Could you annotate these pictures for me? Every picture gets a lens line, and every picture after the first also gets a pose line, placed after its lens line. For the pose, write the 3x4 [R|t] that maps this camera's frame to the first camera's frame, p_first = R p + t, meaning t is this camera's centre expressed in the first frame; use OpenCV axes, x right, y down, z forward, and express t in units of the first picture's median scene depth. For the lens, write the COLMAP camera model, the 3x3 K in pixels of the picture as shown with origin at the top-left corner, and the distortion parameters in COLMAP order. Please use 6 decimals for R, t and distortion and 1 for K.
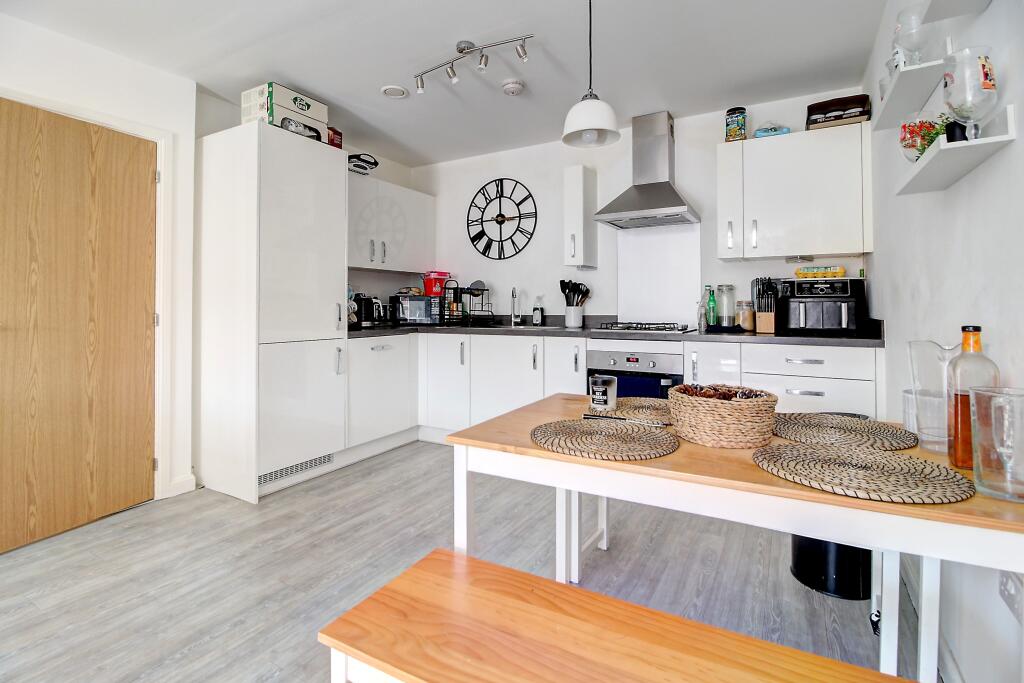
lens RADIAL K [[492.8, 0, 507.7], [0, 492.8, 302.6], [0, 0, 1]] dist [-0.003732, -0.000351]
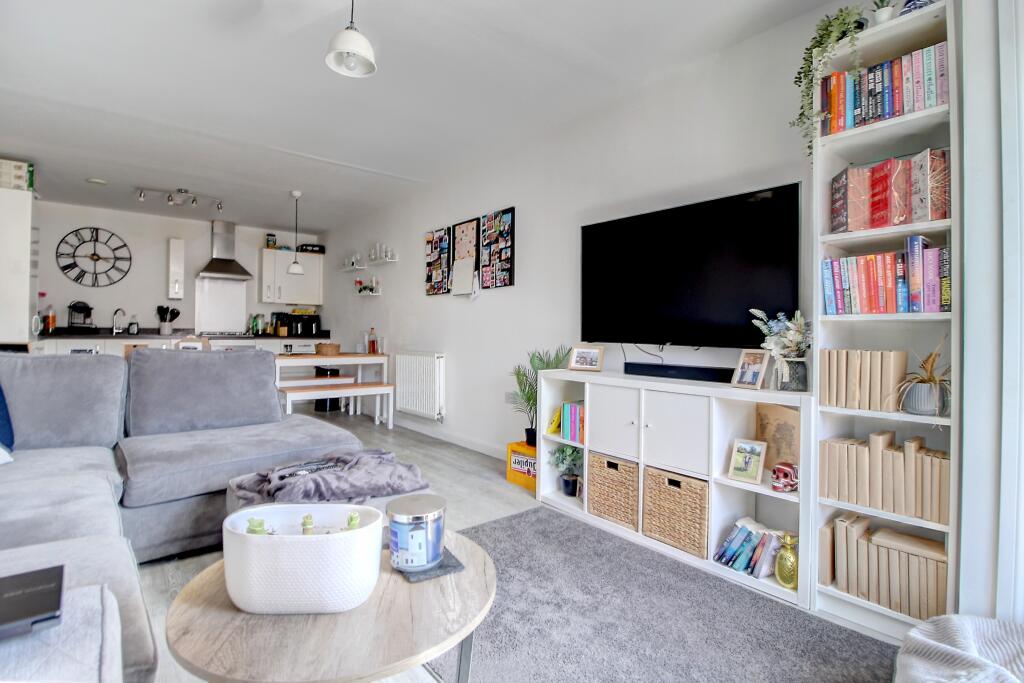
lens RADIAL K [[492.8, 0, 511.3], [0, 492.8, 333.0], [0, 0, 1]] dist [-0.003732, -0.000351]
pose [[0.342249, 0.003599, 0.939602, -0.926009], [-0.022095, 0.999747, 0.004219, 0.009899], [-0.939349, -0.022205, 0.342242, -0.574186]]
